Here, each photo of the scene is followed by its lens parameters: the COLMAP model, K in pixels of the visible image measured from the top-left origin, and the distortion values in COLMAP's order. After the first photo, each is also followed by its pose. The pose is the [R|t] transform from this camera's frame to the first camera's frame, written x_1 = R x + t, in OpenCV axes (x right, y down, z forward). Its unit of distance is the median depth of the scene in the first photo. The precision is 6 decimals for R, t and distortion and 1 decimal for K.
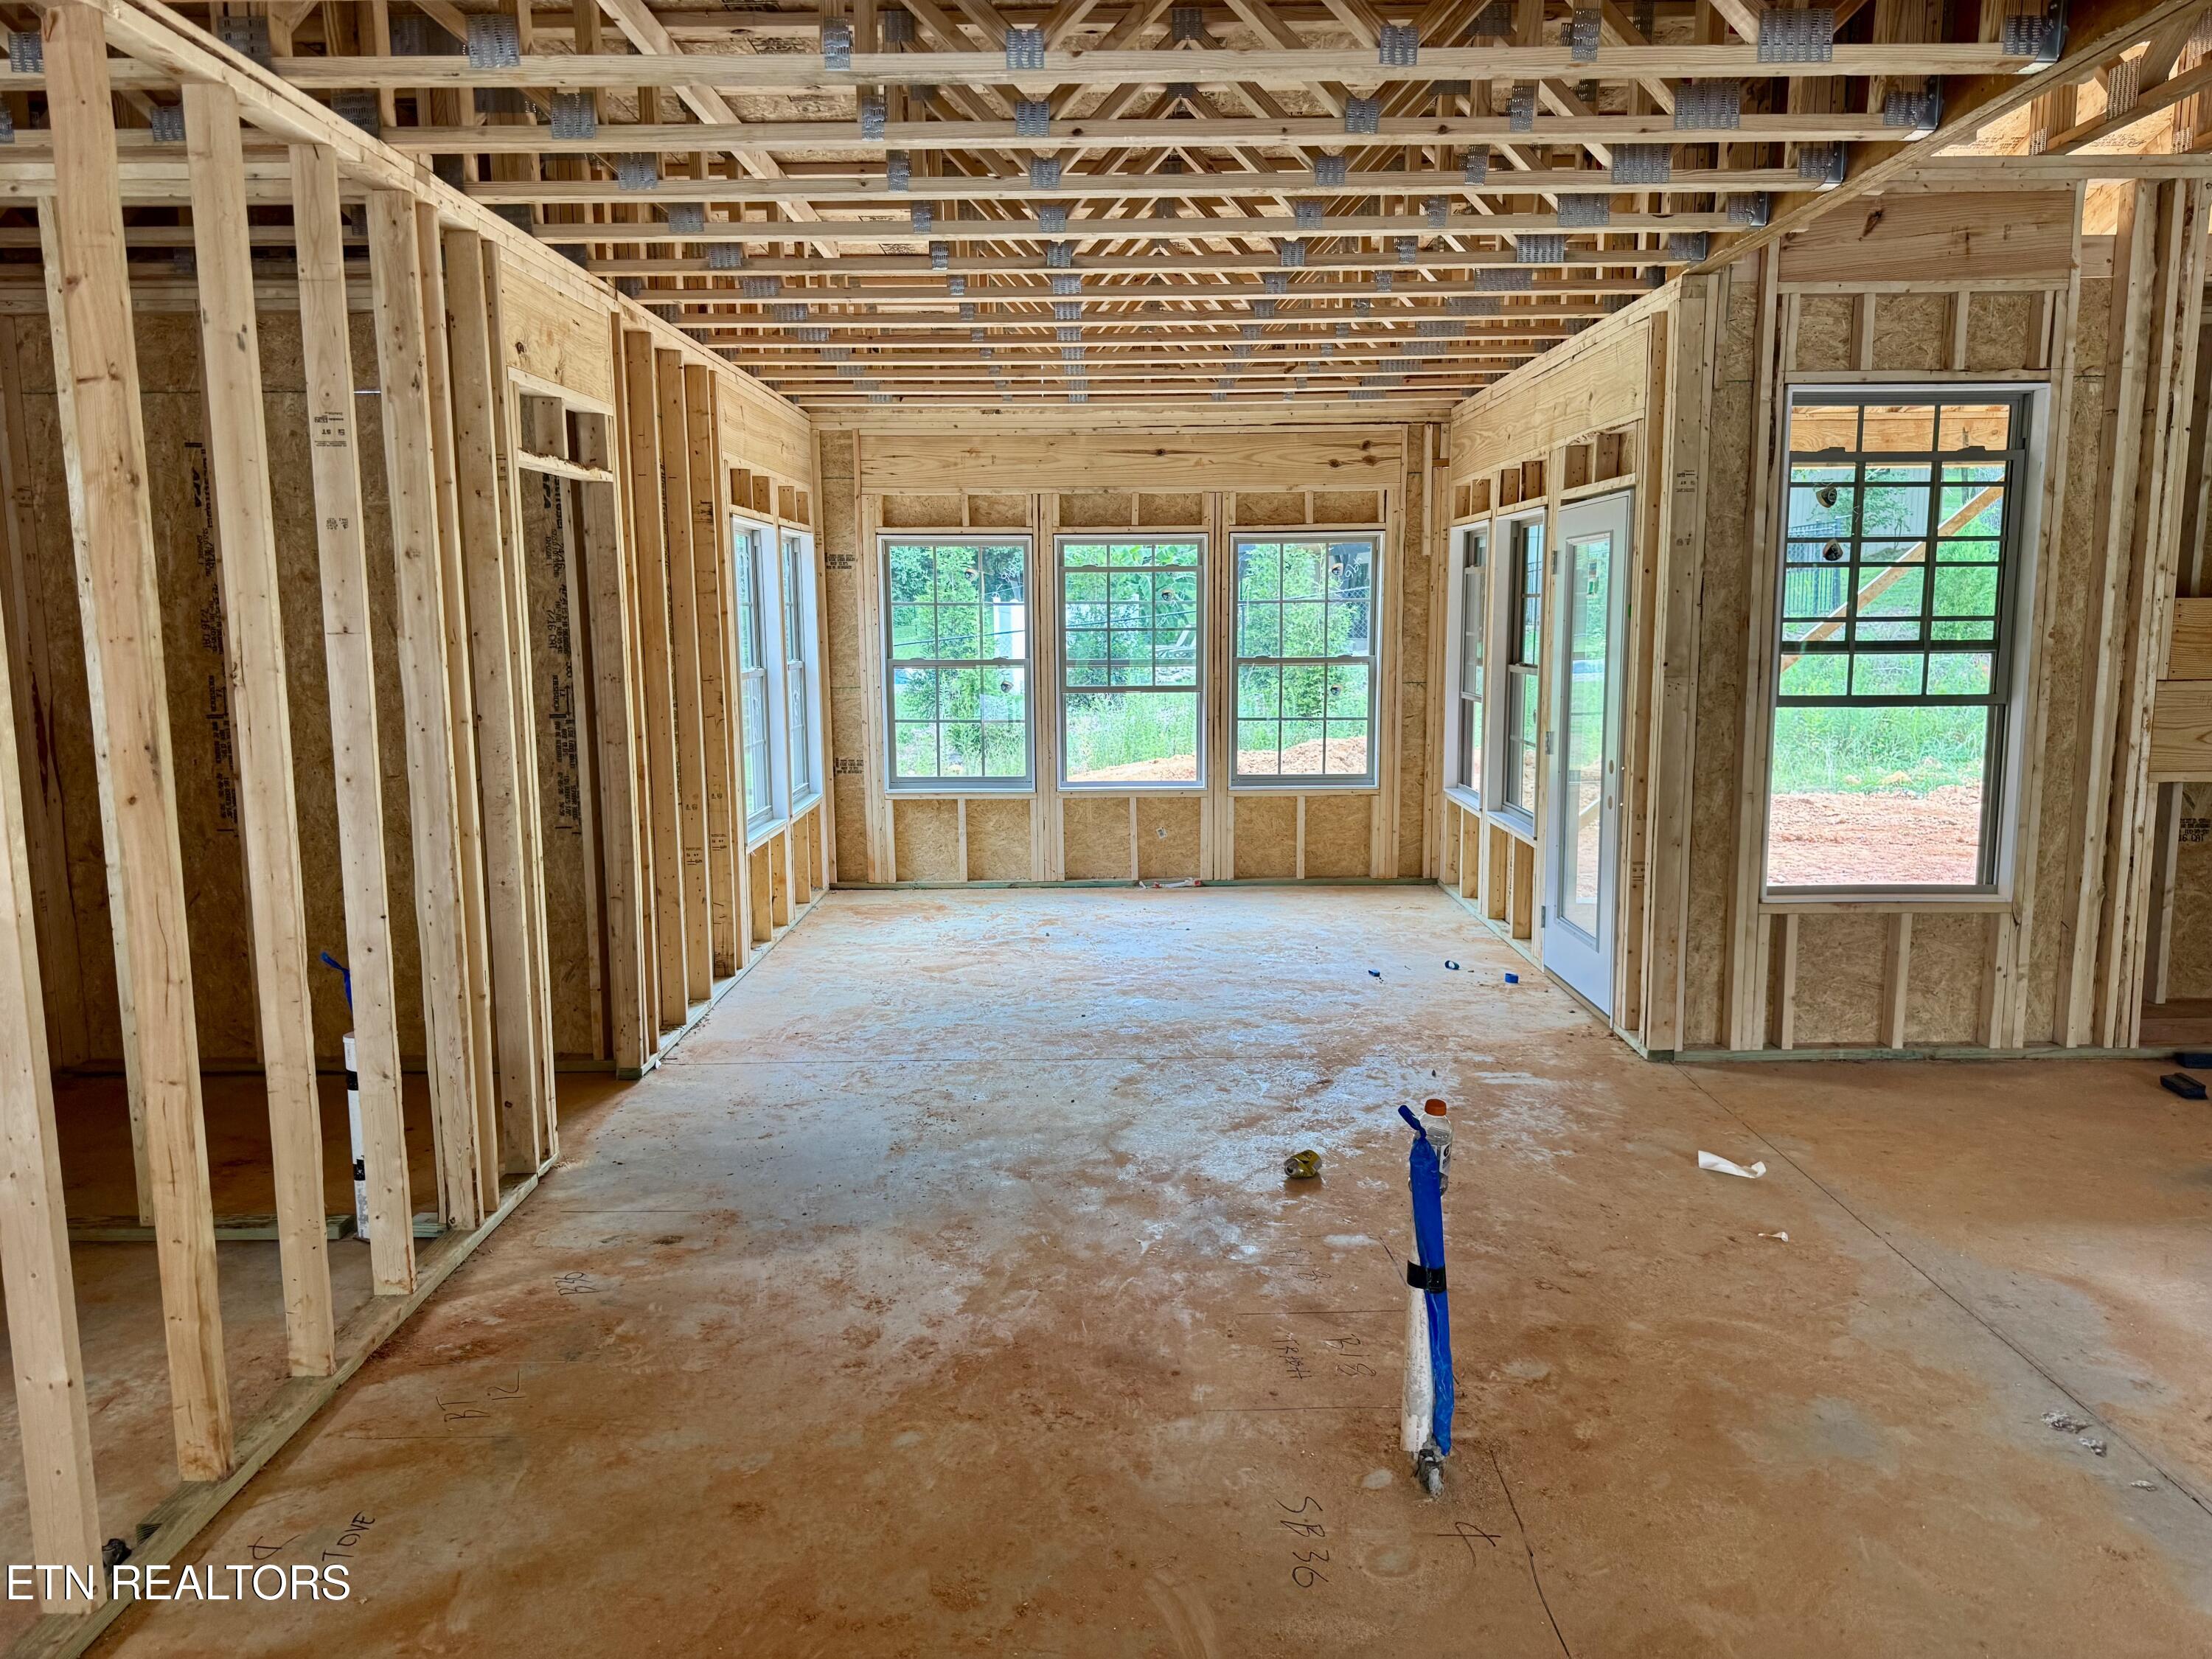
lens RADIAL K [[1578.5, 0, 1115.5], [0, 1578.5, 841.1], [0, 0, 1]] dist [0.006845, 0.000297]
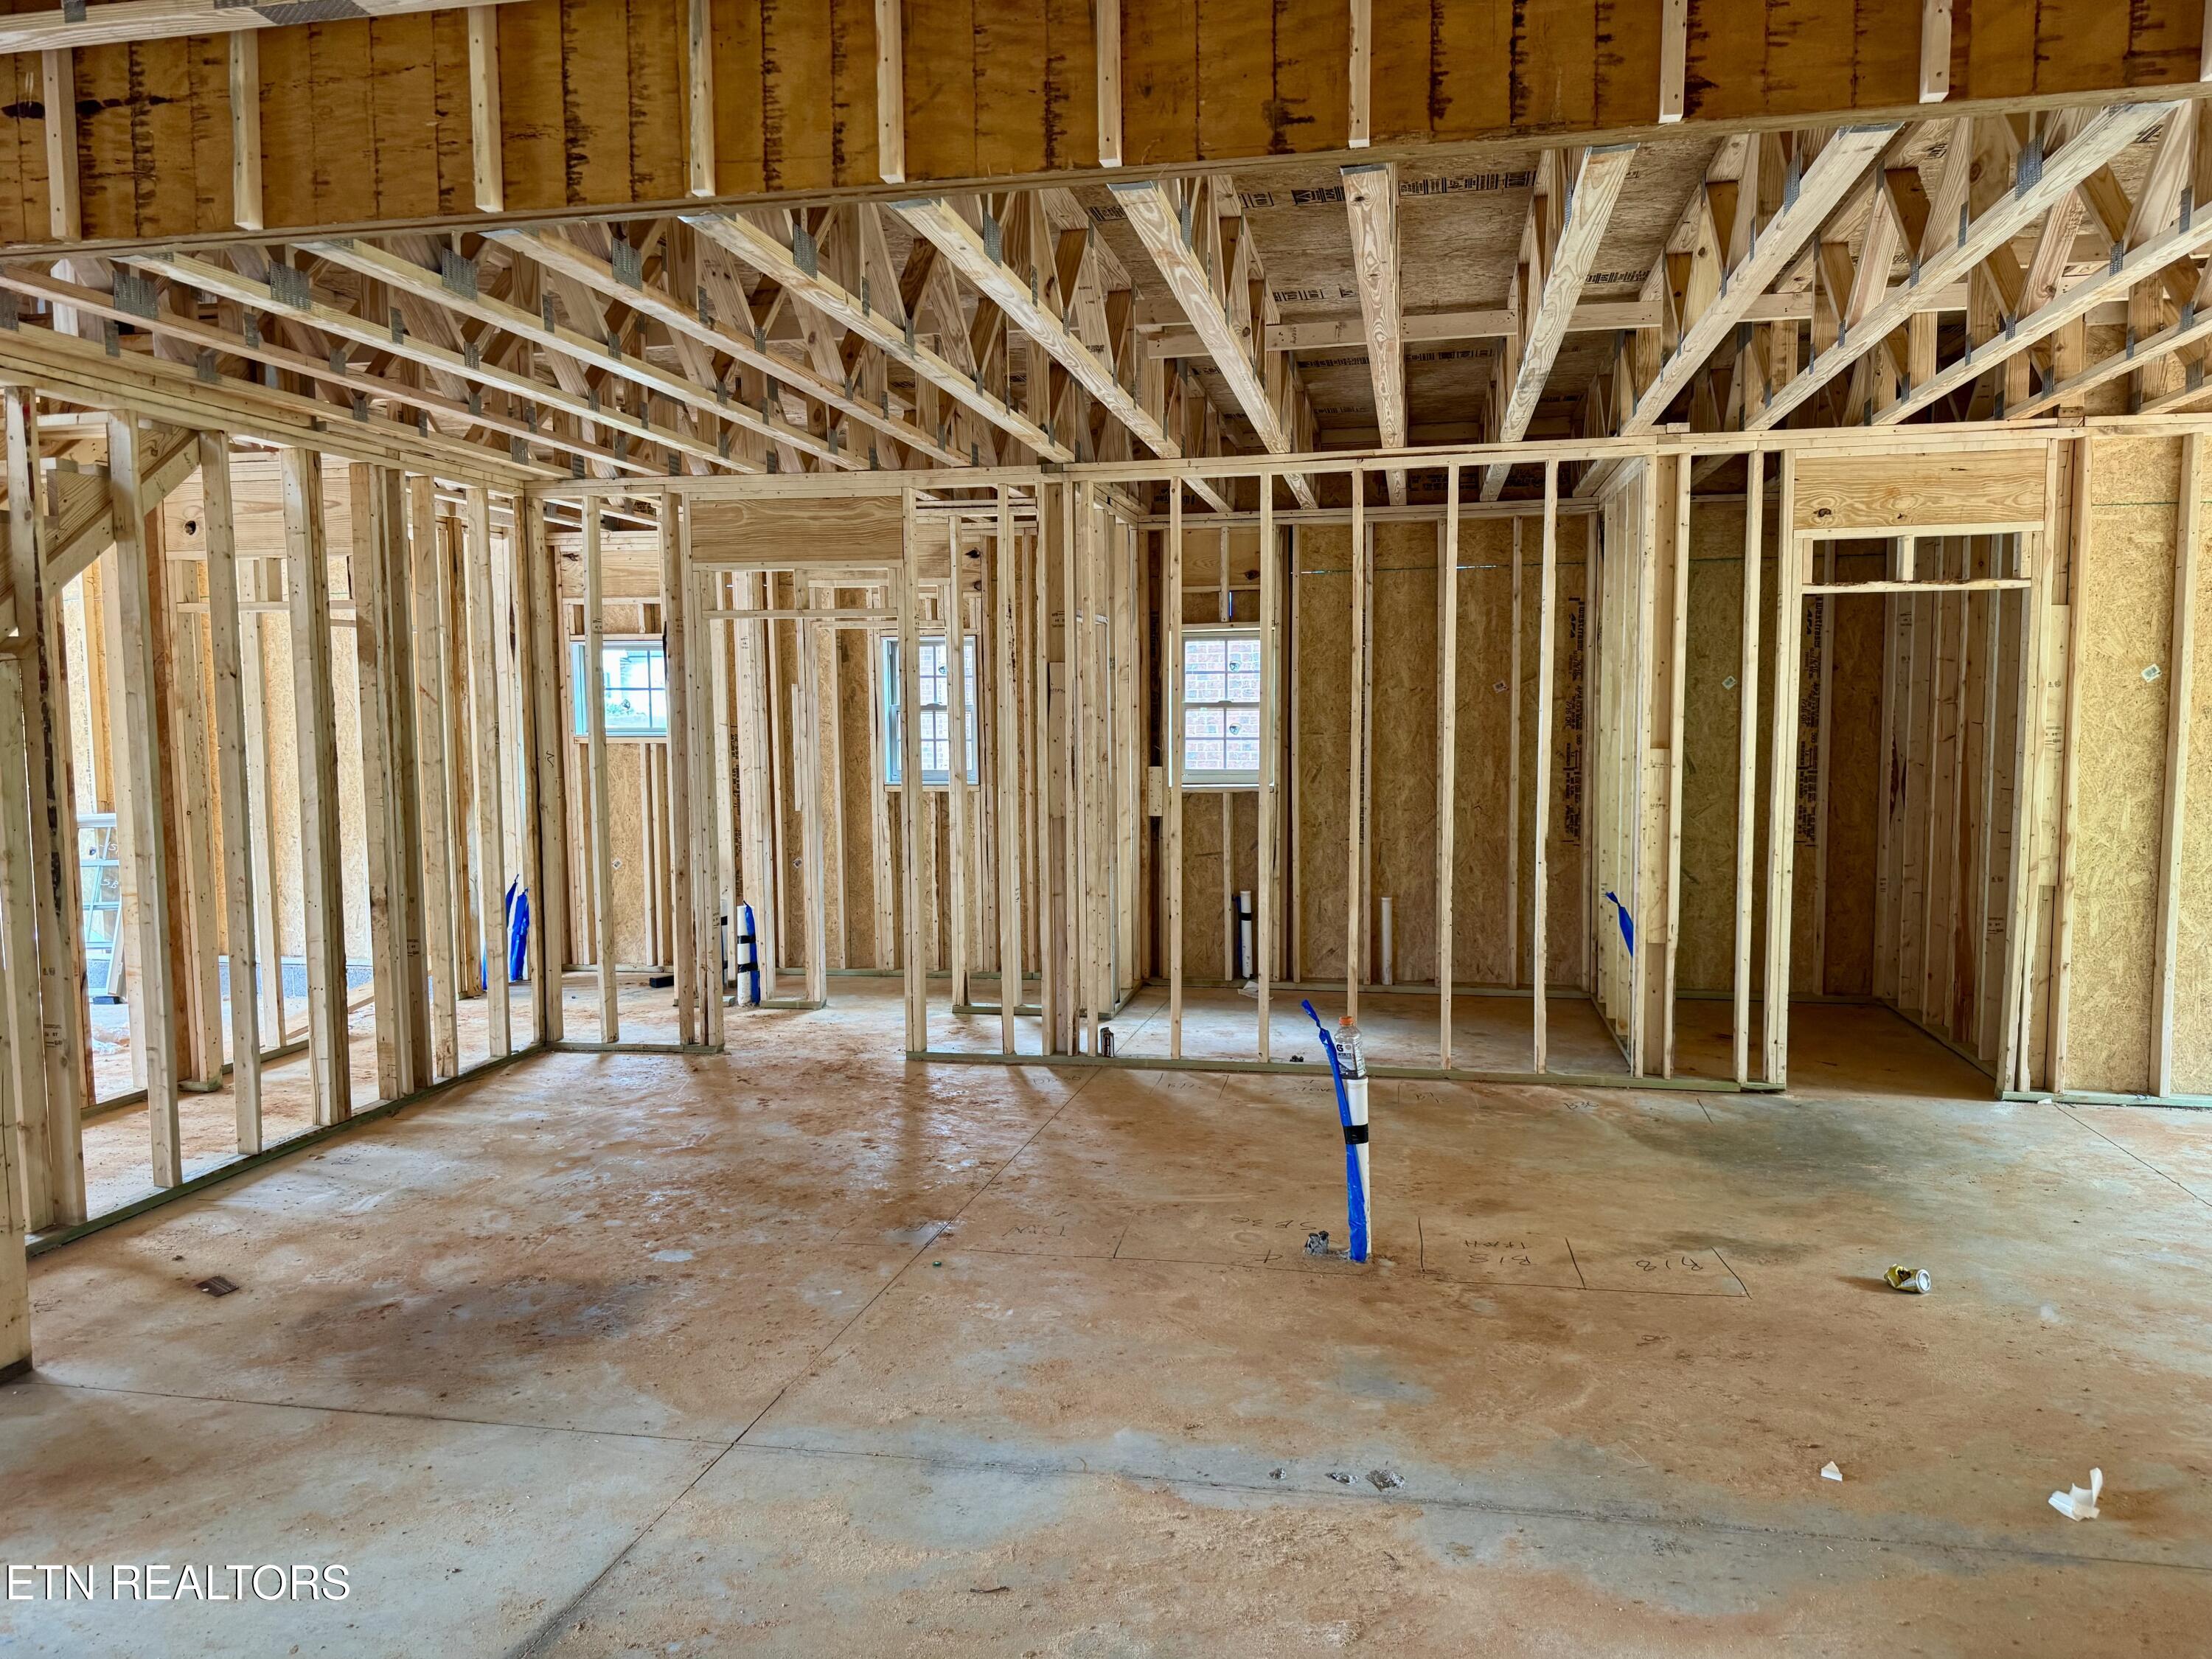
lens RADIAL K [[1560.5, 0, 1107.6], [0, 1560.5, 828.5], [0, 0, 1]] dist [0.100235, -0.126532]
pose [[-0.201246, 0.086573, -0.975707, 1.718450], [-0.135550, 0.984042, 0.115271, -0.163173], [0.970117, 0.155455, -0.186300, 1.003749]]
